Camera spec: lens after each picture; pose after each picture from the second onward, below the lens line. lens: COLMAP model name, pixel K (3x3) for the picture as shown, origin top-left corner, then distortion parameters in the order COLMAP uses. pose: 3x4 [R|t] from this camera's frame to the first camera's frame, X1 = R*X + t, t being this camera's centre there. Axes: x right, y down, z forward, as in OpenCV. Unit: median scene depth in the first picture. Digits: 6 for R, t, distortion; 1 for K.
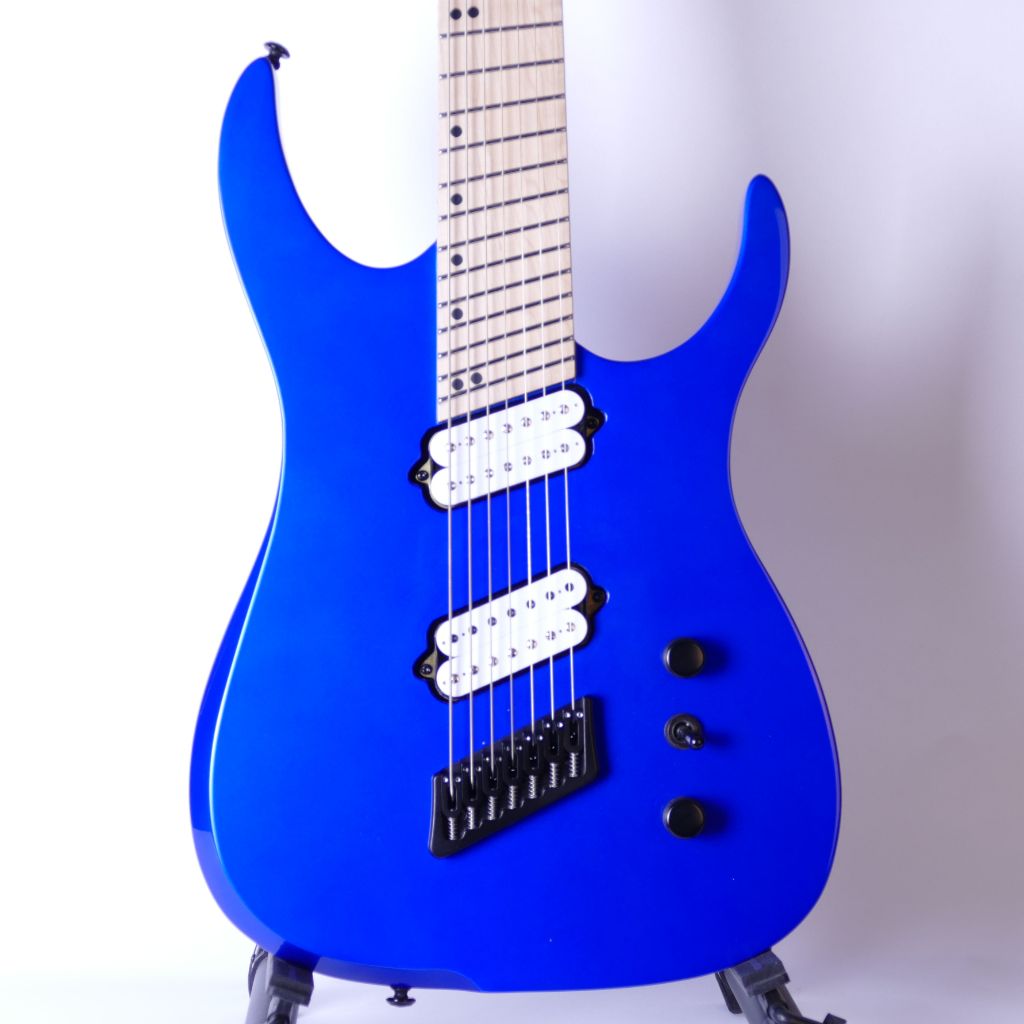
lens RADIAL K [[2472.7, 0, 512.0], [0, 2472.7, 512.0], [0, 0, 1]] dist [0.042274, 0.212706]
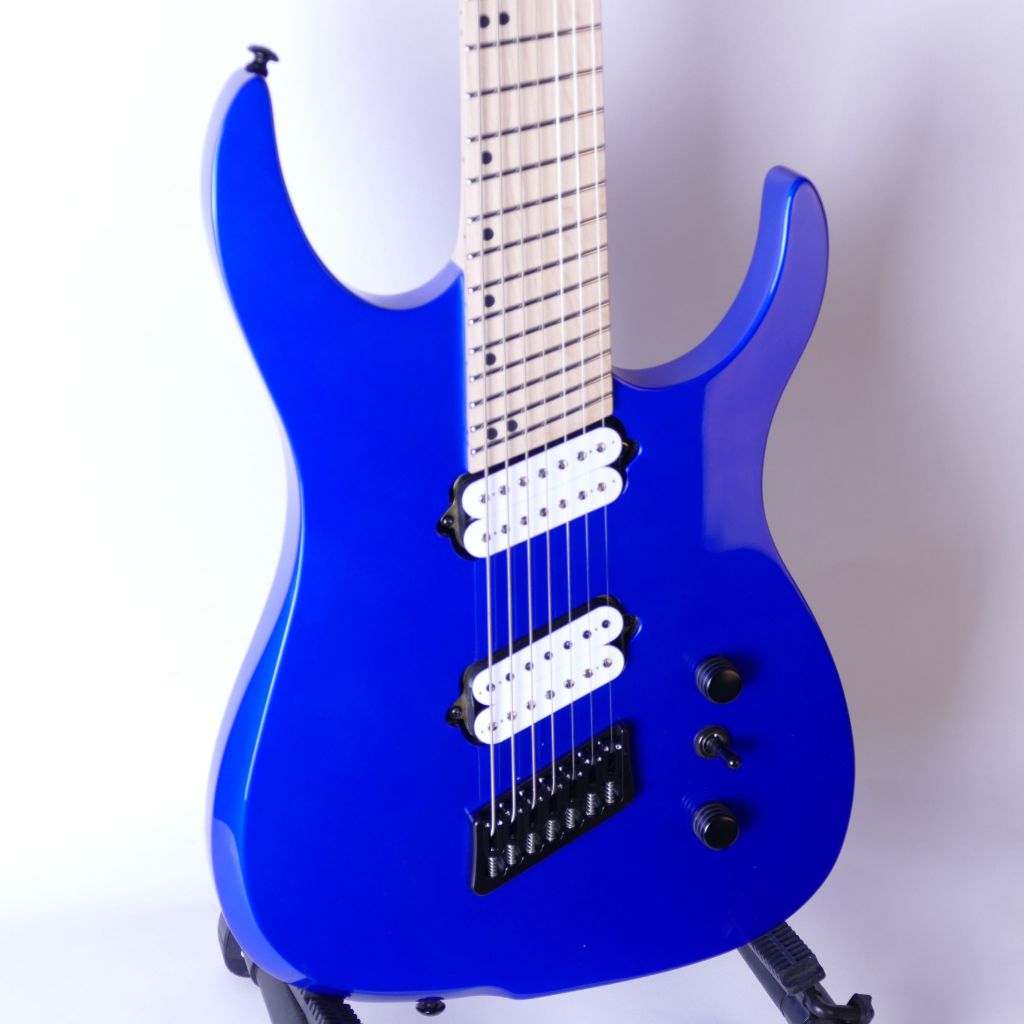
lens RADIAL K [[2472.7, 0, 512.0], [0, 2472.7, 512.0], [0, 0, 1]] dist [0.042274, 0.212706]
pose [[0.957214, -0.103891, 0.270089, -0.265642], [-0.002210, 0.930682, 0.365821, -0.359963], [-0.289373, -0.350766, 0.890633, 0.170589]]
